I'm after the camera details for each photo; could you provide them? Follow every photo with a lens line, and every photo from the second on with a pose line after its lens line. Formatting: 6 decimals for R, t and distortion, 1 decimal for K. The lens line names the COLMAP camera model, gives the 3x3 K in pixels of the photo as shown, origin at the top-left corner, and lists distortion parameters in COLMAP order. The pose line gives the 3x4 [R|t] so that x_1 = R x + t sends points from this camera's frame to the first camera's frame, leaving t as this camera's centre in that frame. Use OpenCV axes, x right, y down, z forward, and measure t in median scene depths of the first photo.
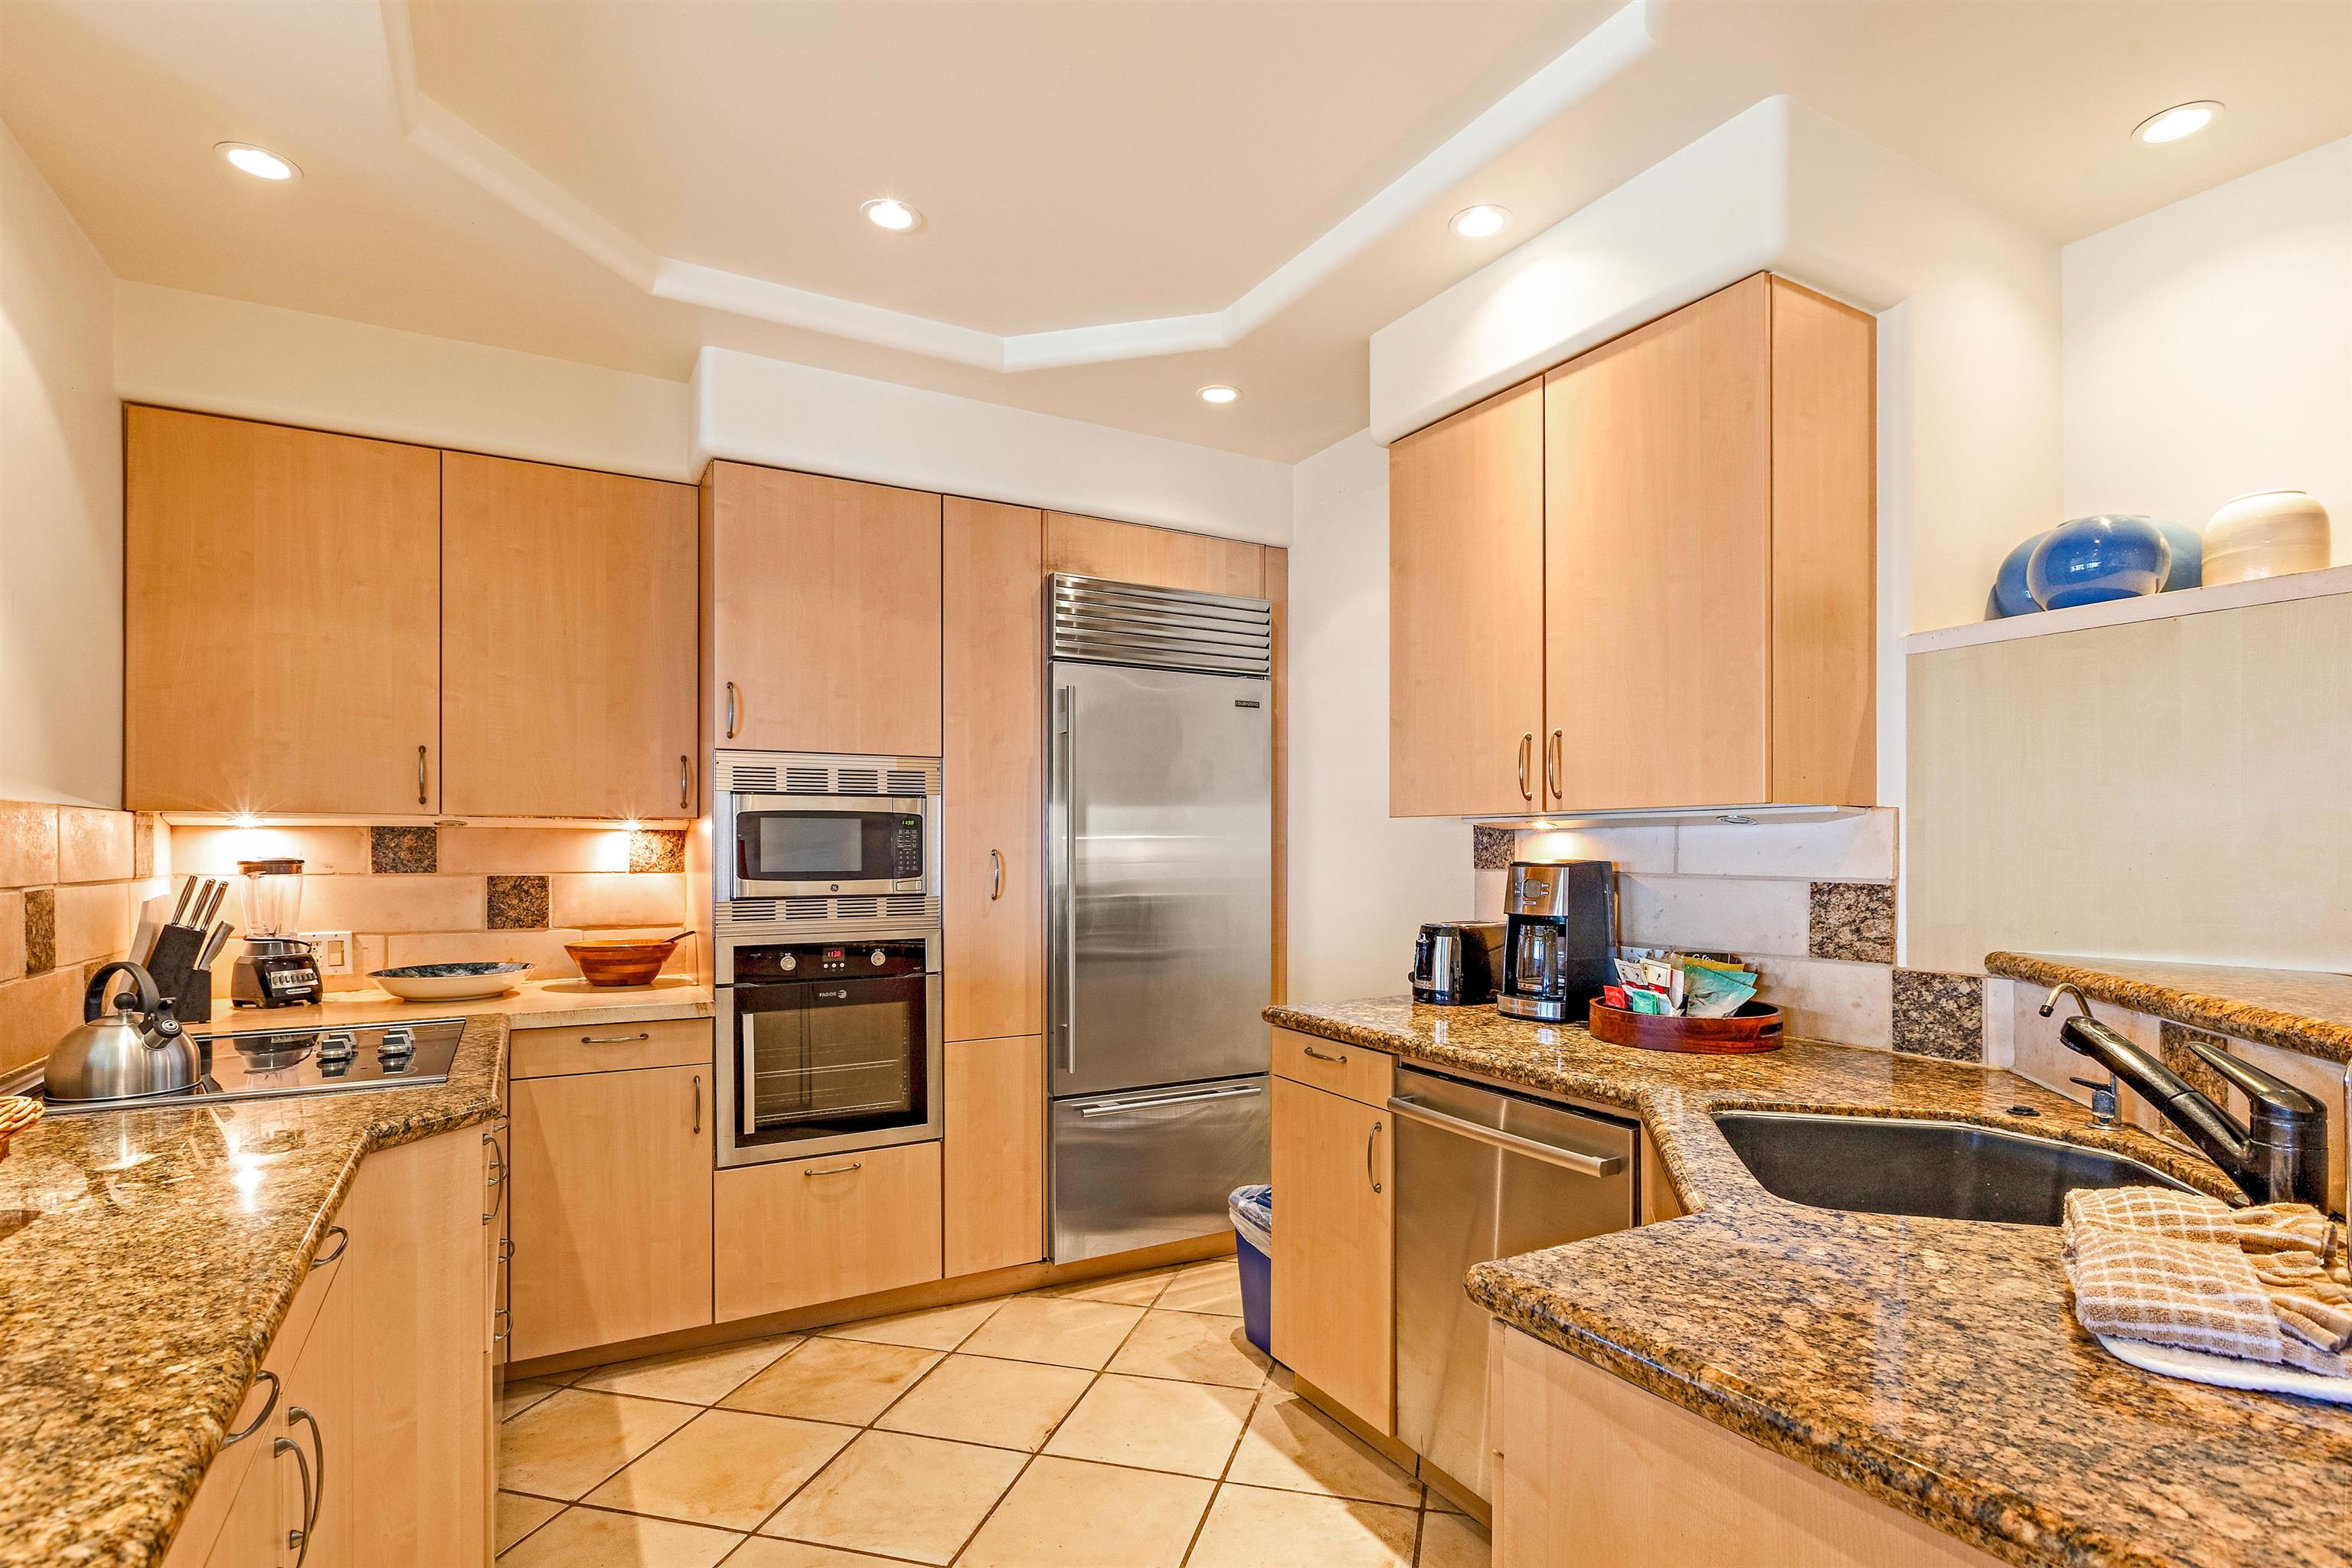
lens RADIAL K [[1119.4, 0, 1160.8], [0, 1119.4, 861.7], [0, 0, 1]] dist [-0.003462, -0.000882]
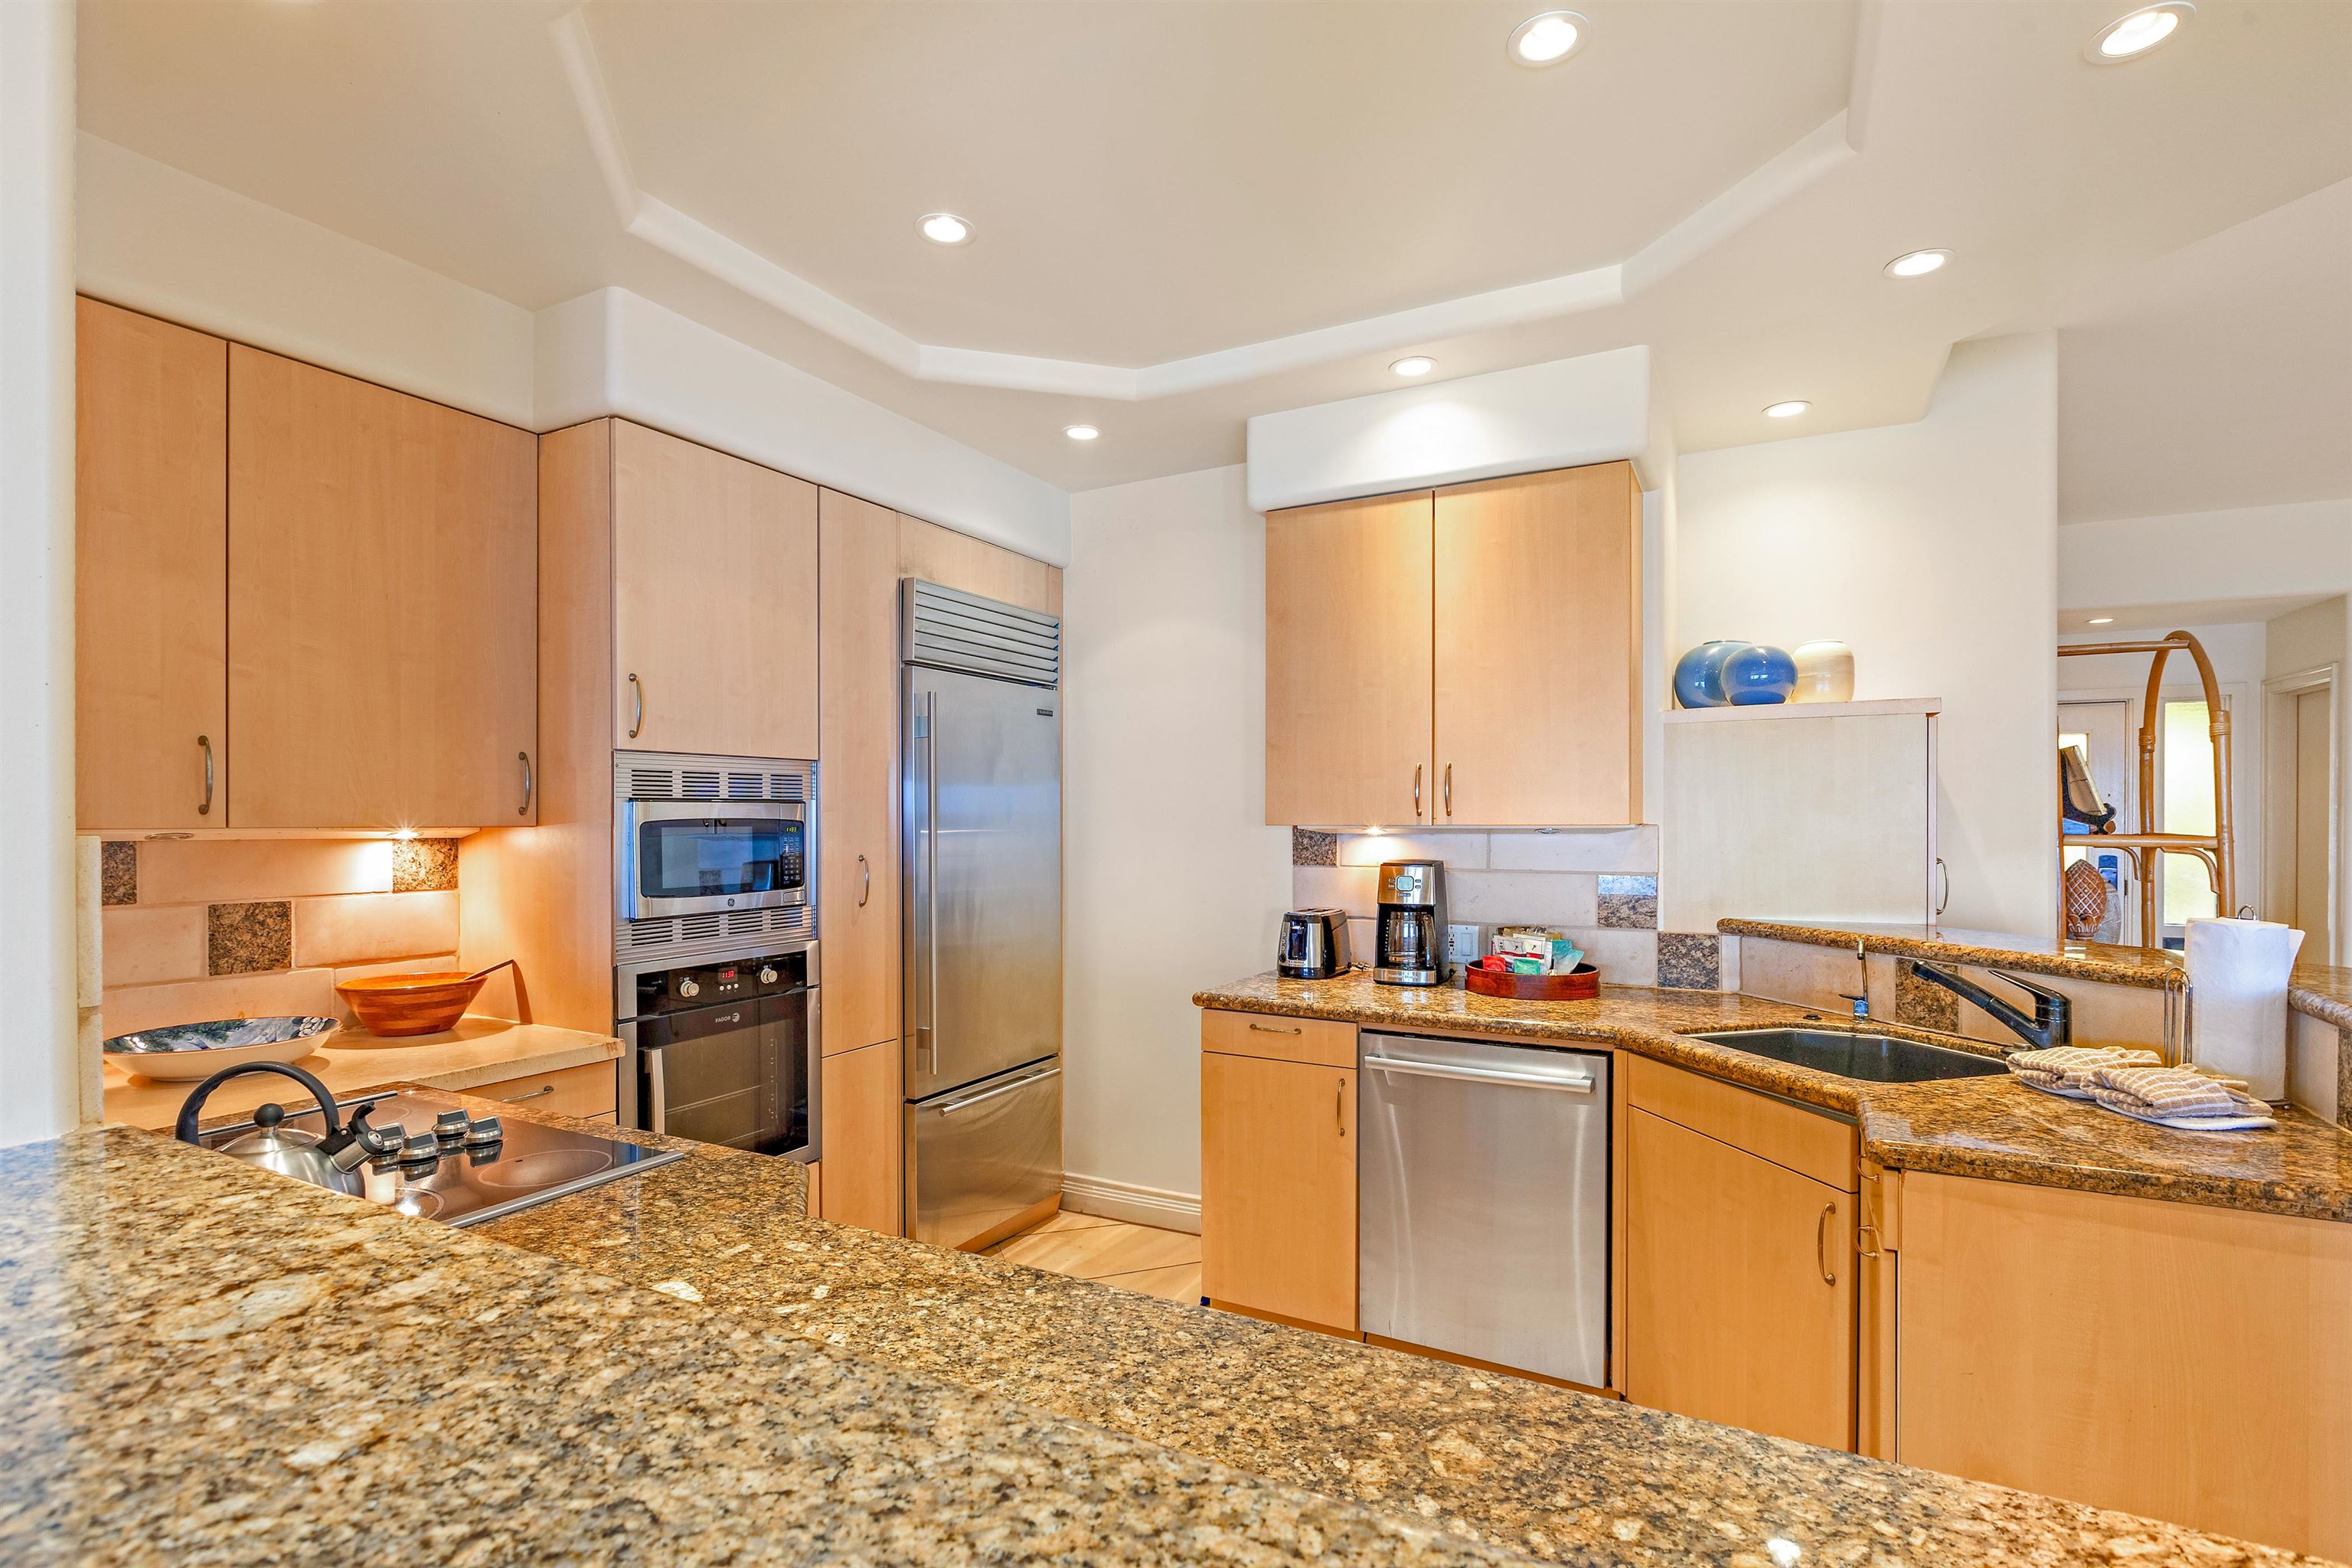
lens RADIAL K [[1119.4, 0, 1110.9], [0, 1119.4, 833.1], [0, 0, 1]] dist [-0.003462, -0.000882]
pose [[0.860234, -0.011248, 0.509776, -0.507413], [0.010314, 0.999936, 0.004659, -0.035562], [-0.509796, 0.001249, 0.860295, 0.056178]]
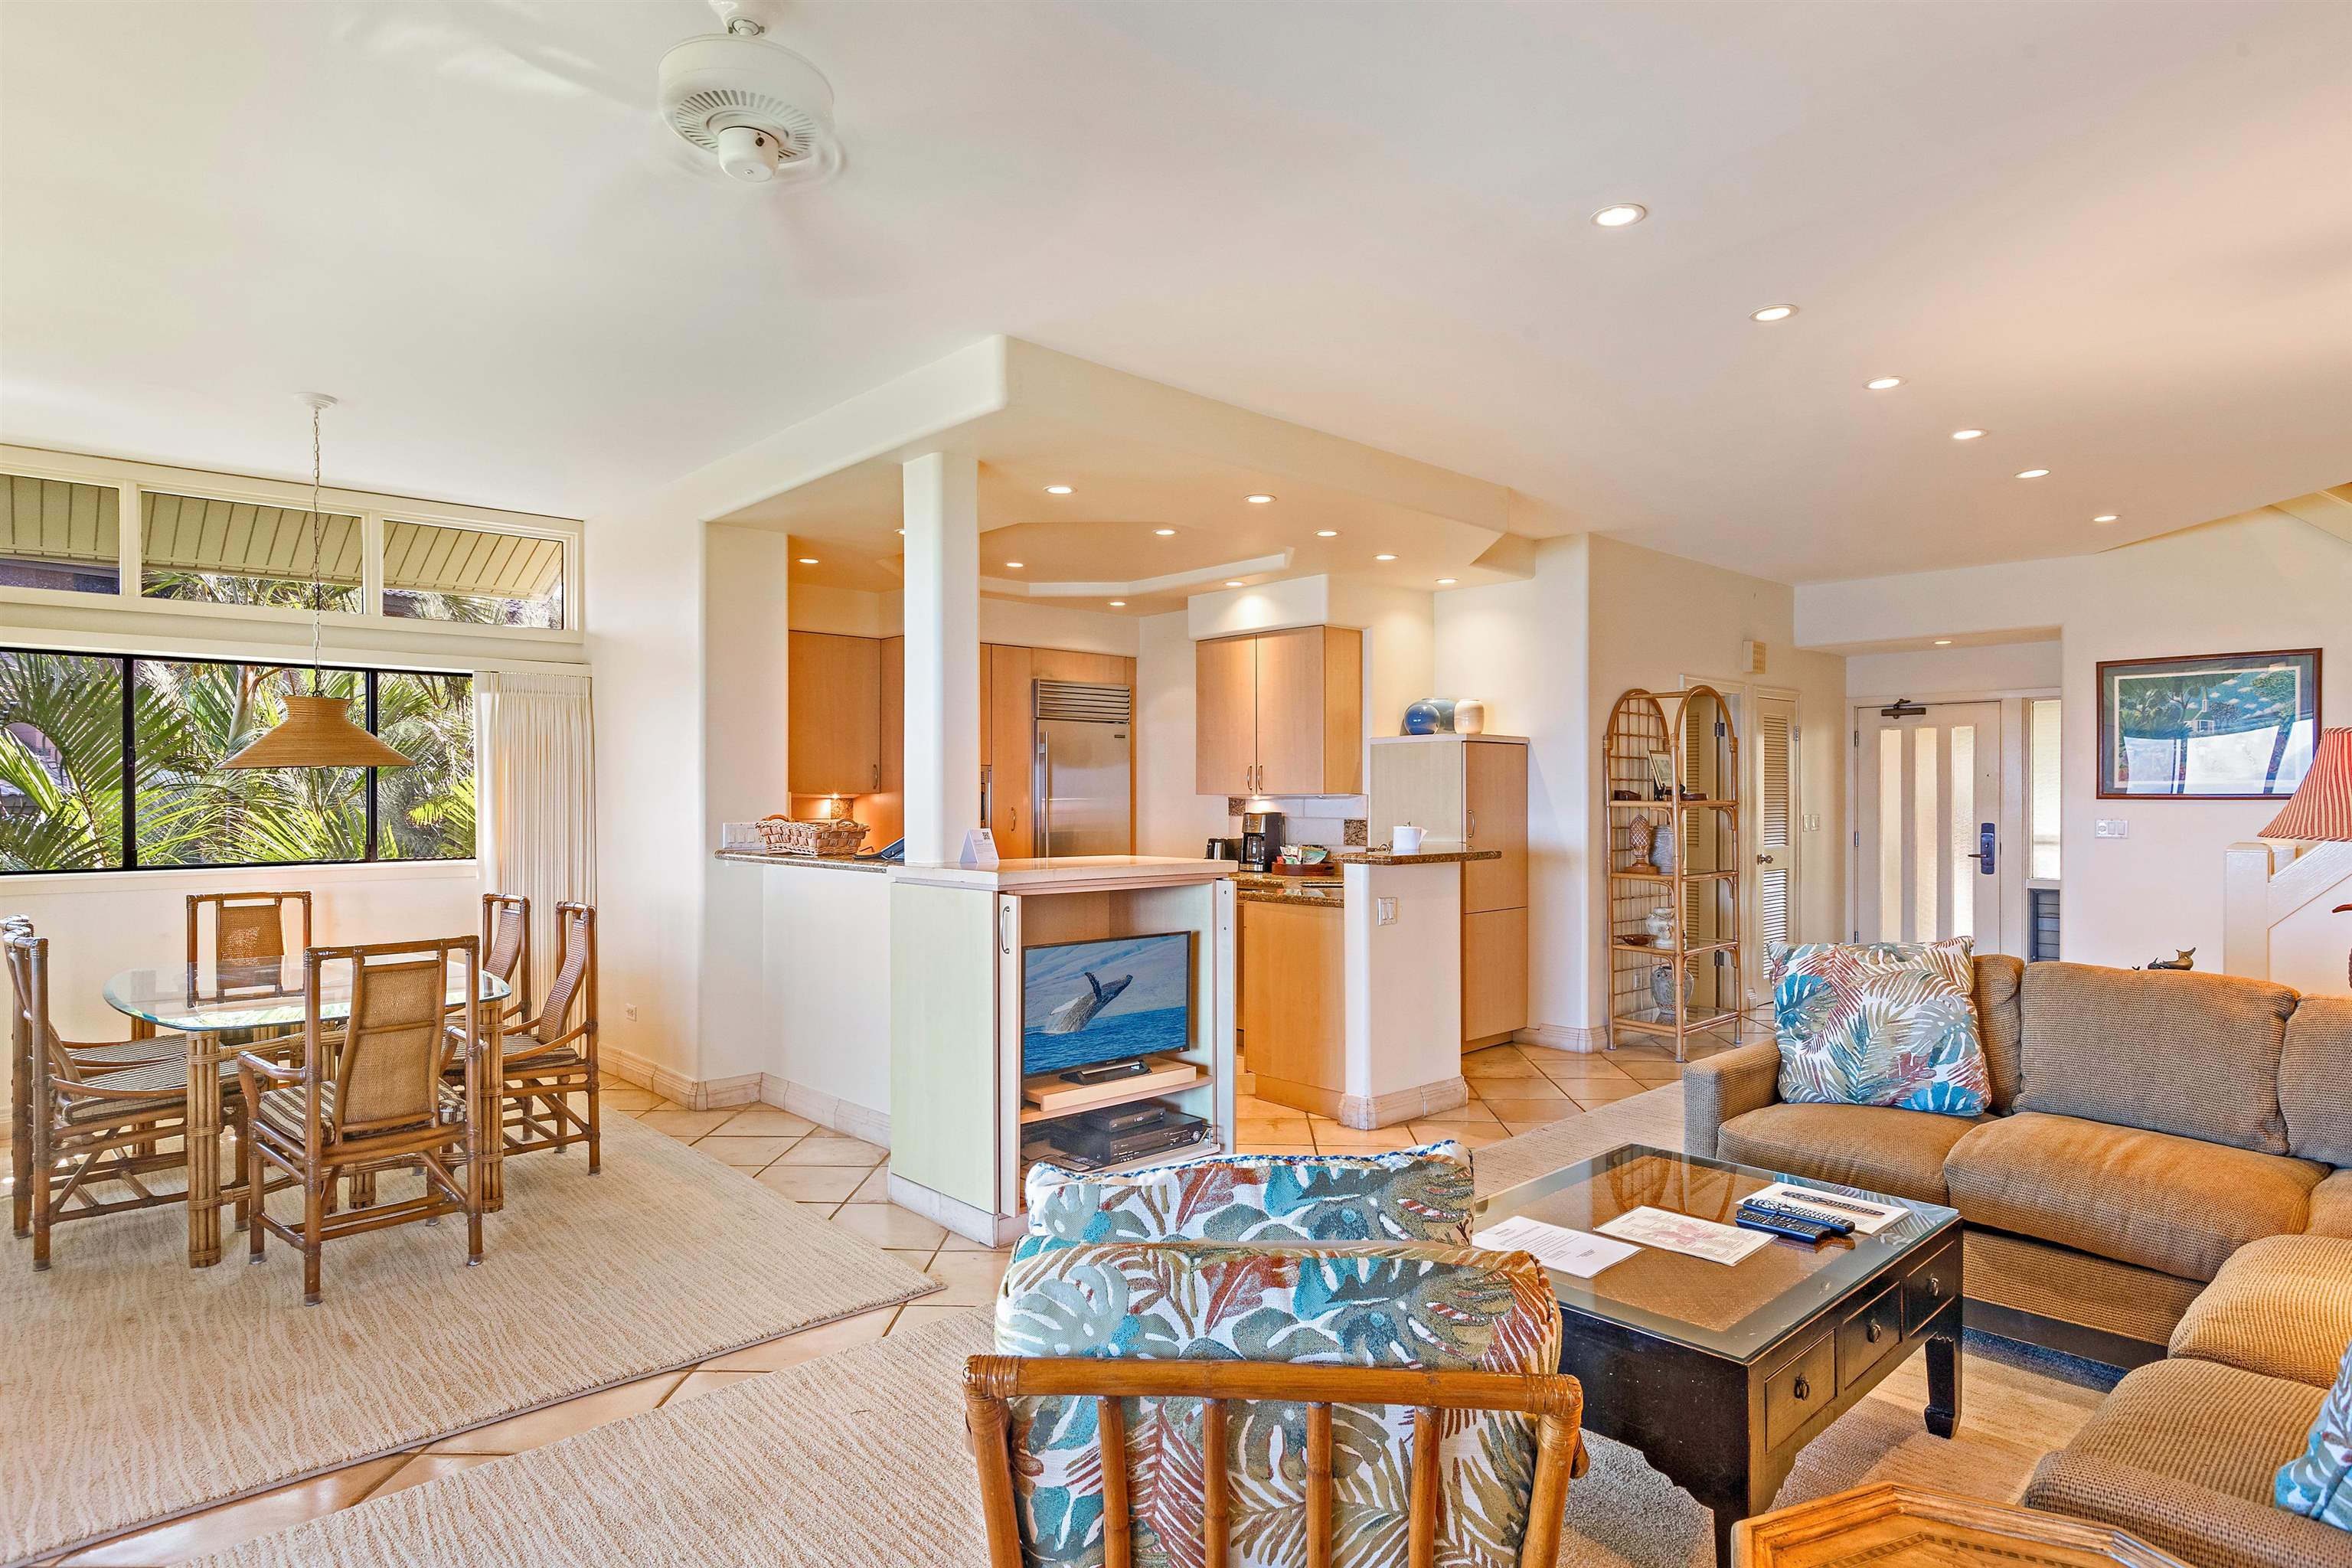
lens RADIAL K [[1306.1, 0, 1158.0], [0, 1306.1, 801.7], [0, 0, 1]] dist [-0.005364, 0.004442]
pose [[0.970358, -0.002312, 0.241661, -0.528688], [0.005144, 0.999925, -0.011090, 0.006411], [-0.241617, 0.012005, 0.970297, -1.630597]]
